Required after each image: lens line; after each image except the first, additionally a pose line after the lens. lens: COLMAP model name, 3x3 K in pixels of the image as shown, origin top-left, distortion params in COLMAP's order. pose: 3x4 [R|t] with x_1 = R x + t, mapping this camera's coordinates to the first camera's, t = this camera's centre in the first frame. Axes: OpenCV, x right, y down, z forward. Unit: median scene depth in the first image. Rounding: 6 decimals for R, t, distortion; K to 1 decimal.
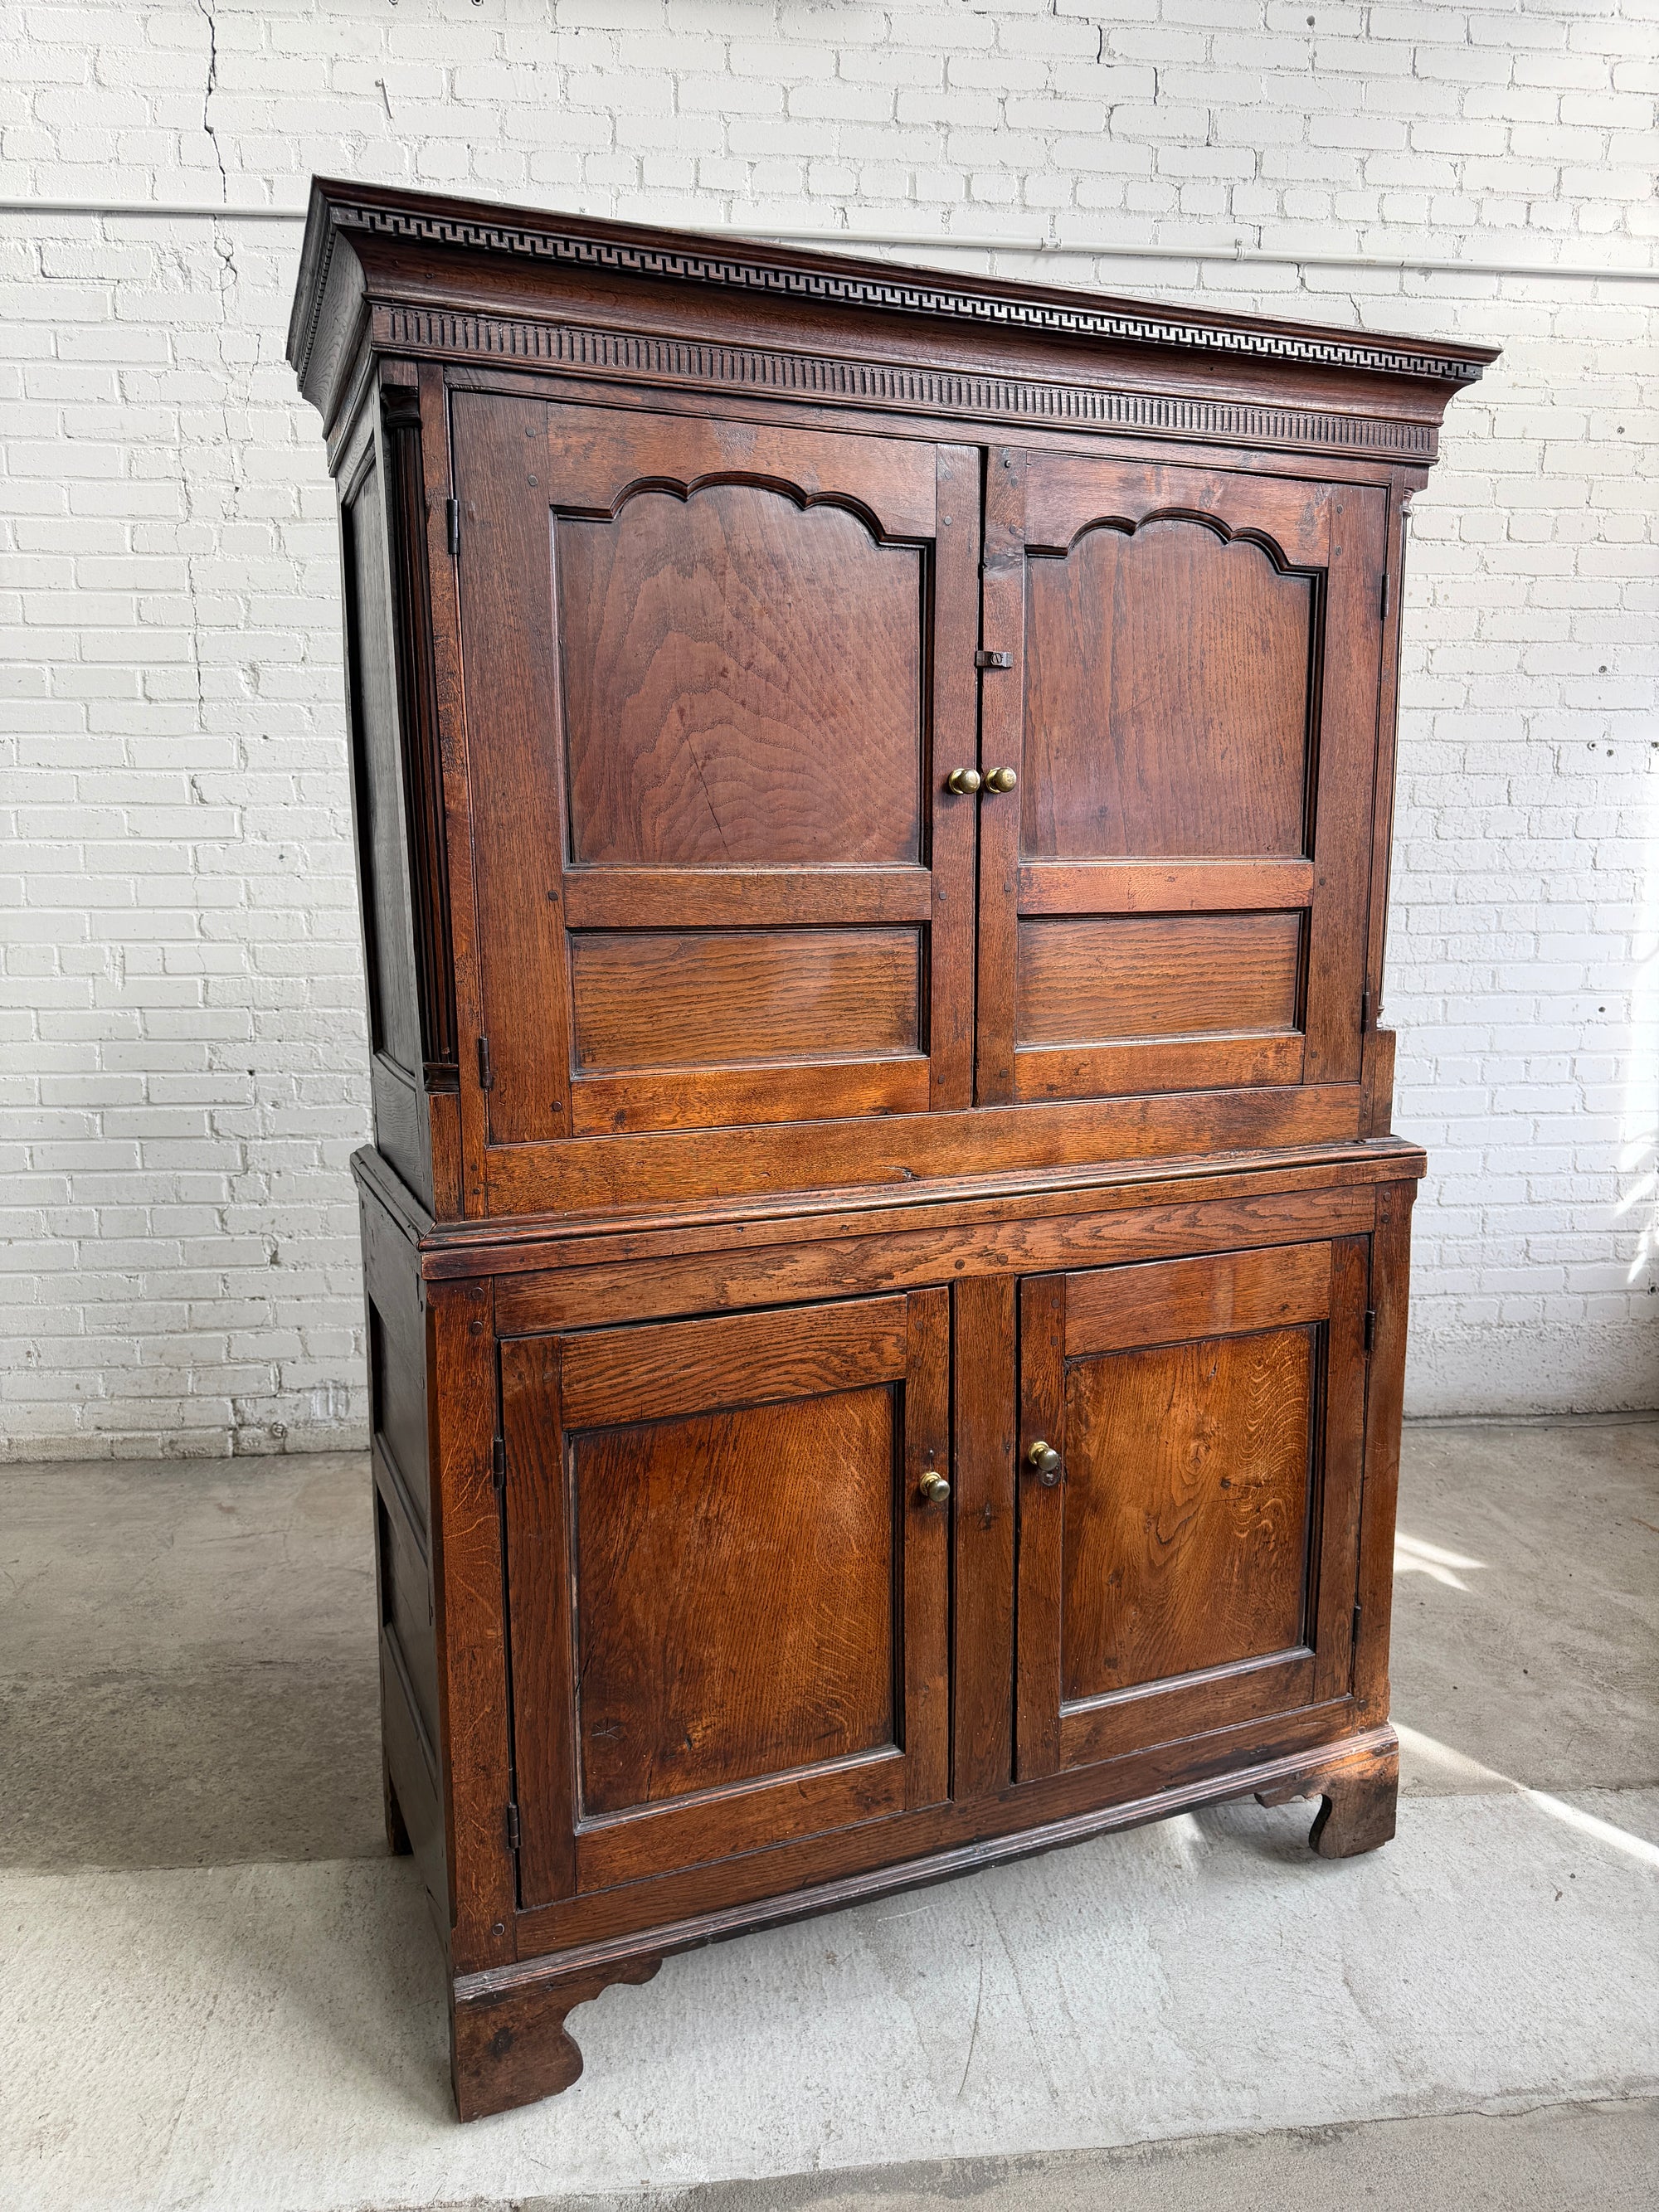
lens RADIAL K [[1570.1, 0, 821.4], [0, 1570.1, 1119.0], [0, 0, 1]] dist [0.075164, -0.088600]
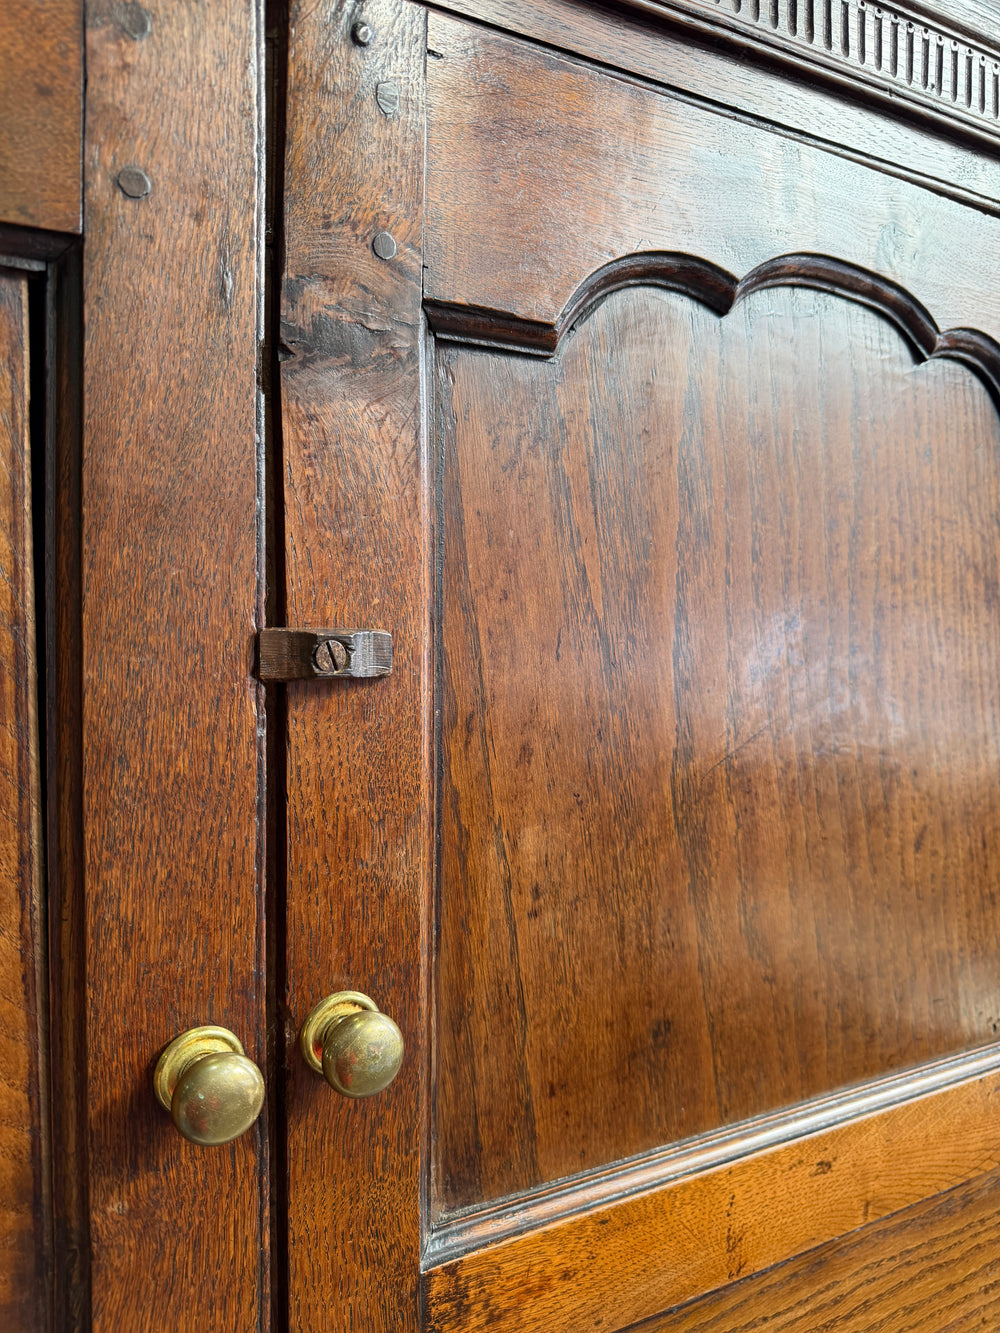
lens RADIAL K [[980.9, 0, 500.0], [0, 980.9, 666.5], [0, 0, 1]] dist [0.080452, -0.174708]
pose [[0.992724, 0.008260, 0.120128, 0.117056], [0.006874, 0.992130, -0.125024, -0.258721], [-0.120215, 0.124940, 0.984854, 0.792316]]
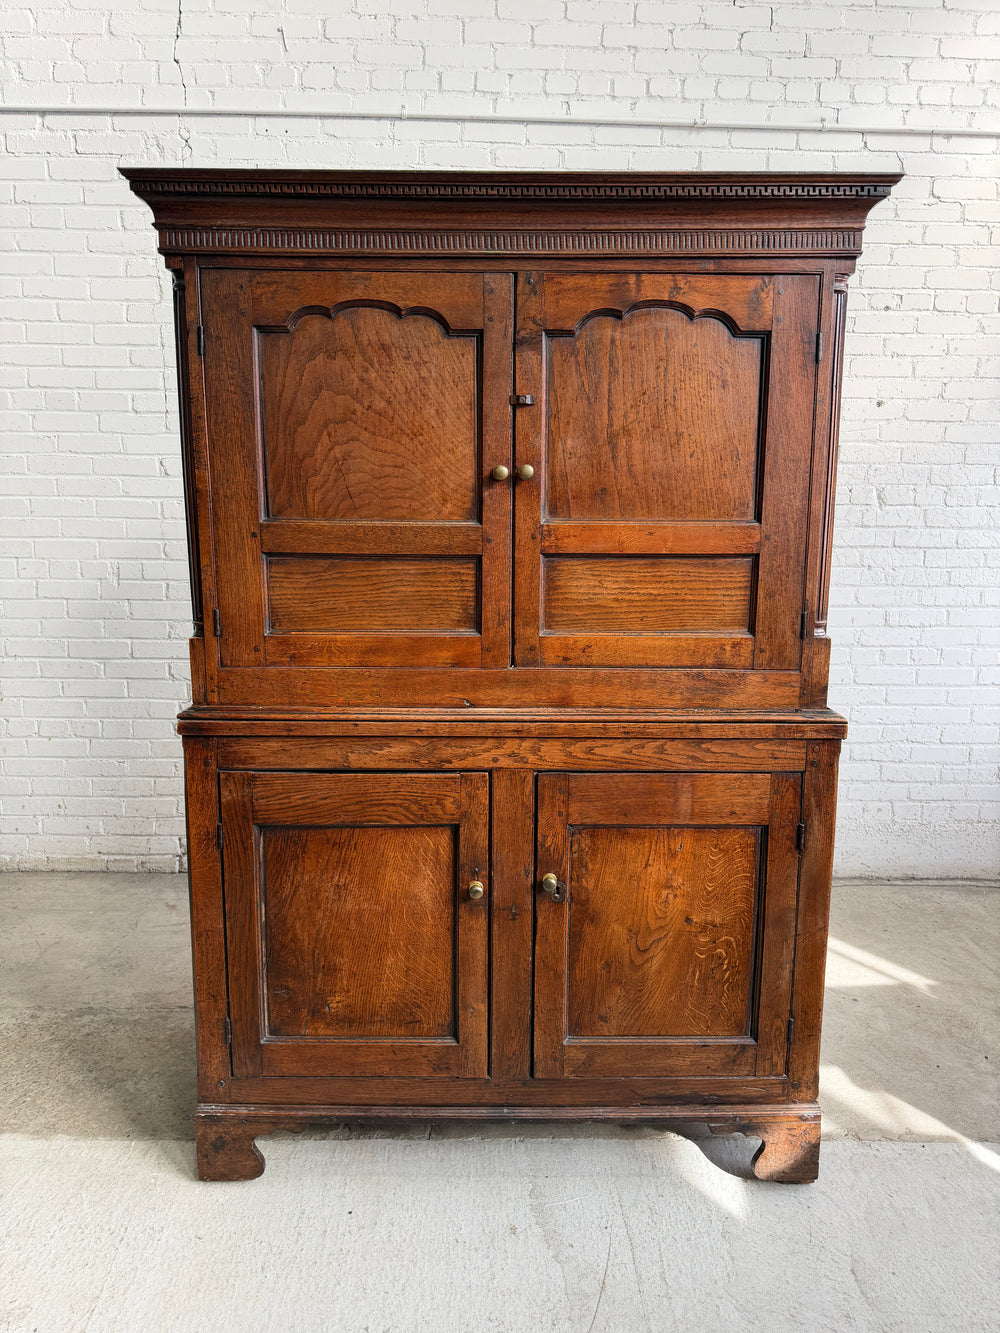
lens RADIAL K [[945.7, 0, 494.7], [0, 945.7, 671.1], [0, 0, 1]] dist [0.076129, -0.090276]
pose [[0.926697, 0.075275, -0.368193, 0.461180], [-0.073808, 0.997108, 0.018088, -0.020898], [0.368490, 0.010413, 0.929573, 0.059031]]
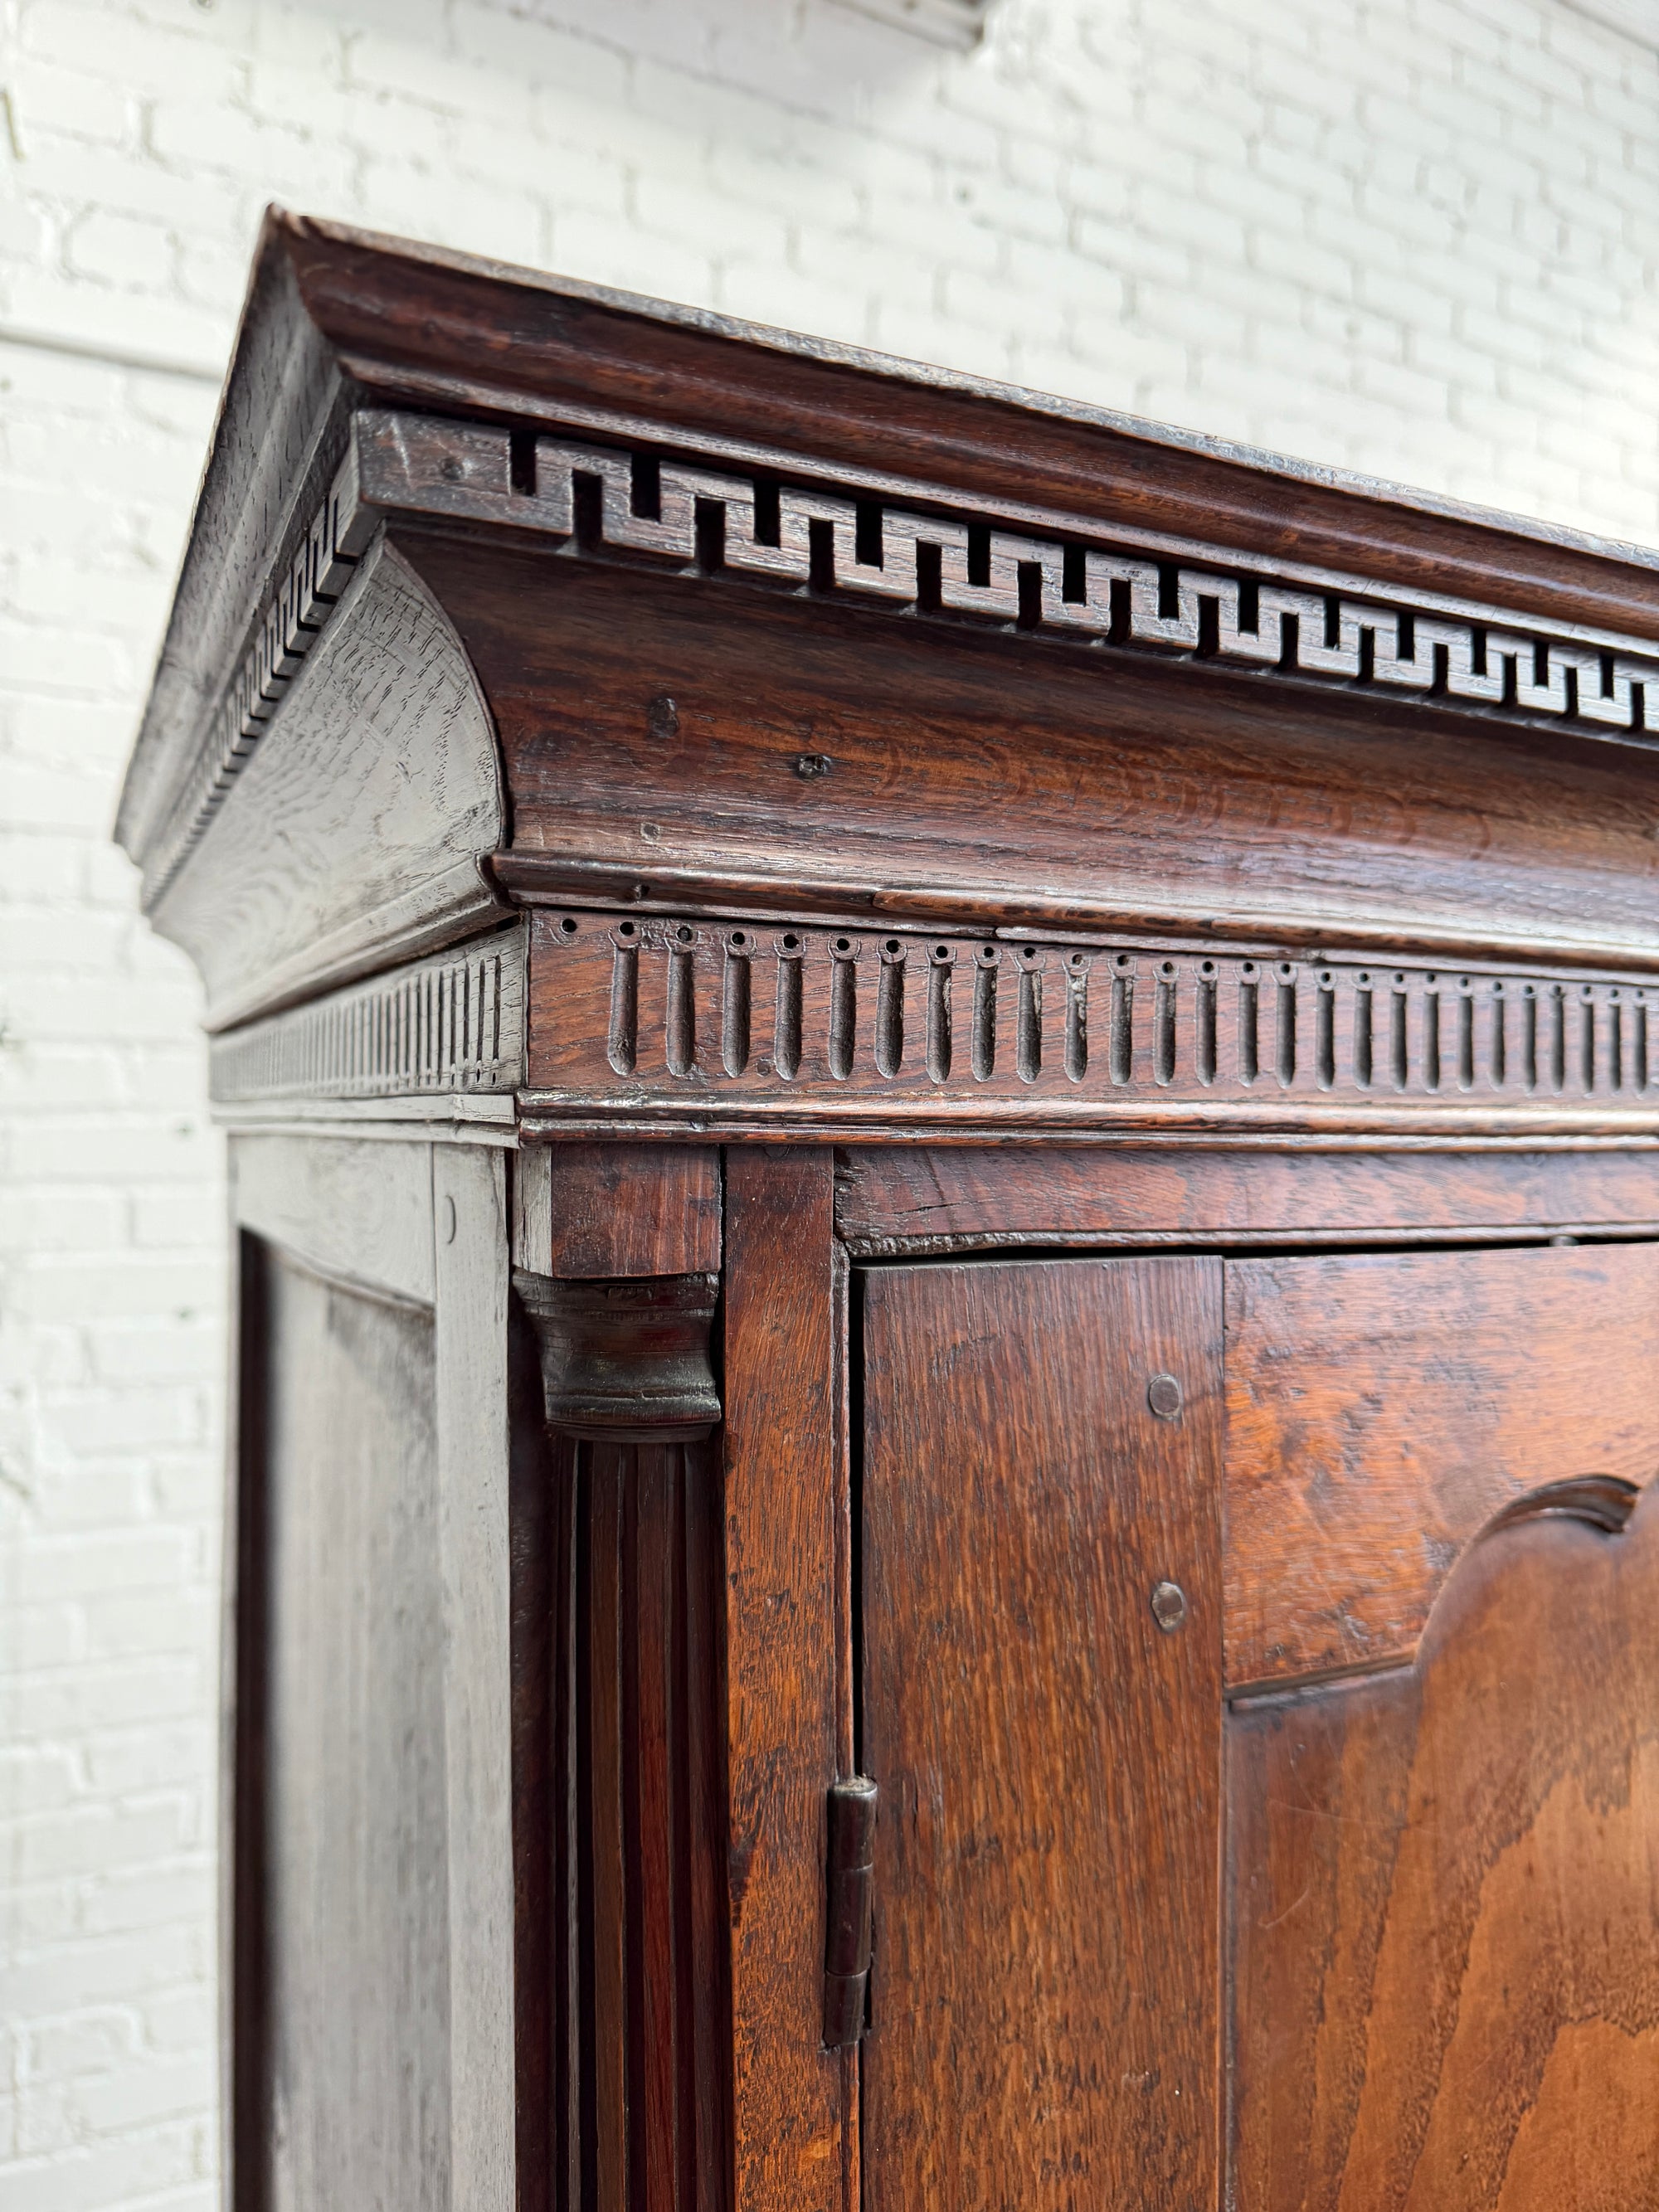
lens RADIAL K [[1612.1, 0, 789.9], [0, 1612.1, 1113.9], [0, 0, 1]] dist [-0.008990, -0.008294]
pose [[0.997311, 0.010238, 0.072565, -0.214785], [0.002147, 0.985687, -0.168571, -0.369480], [-0.073253, 0.168274, 0.983015, 0.662091]]
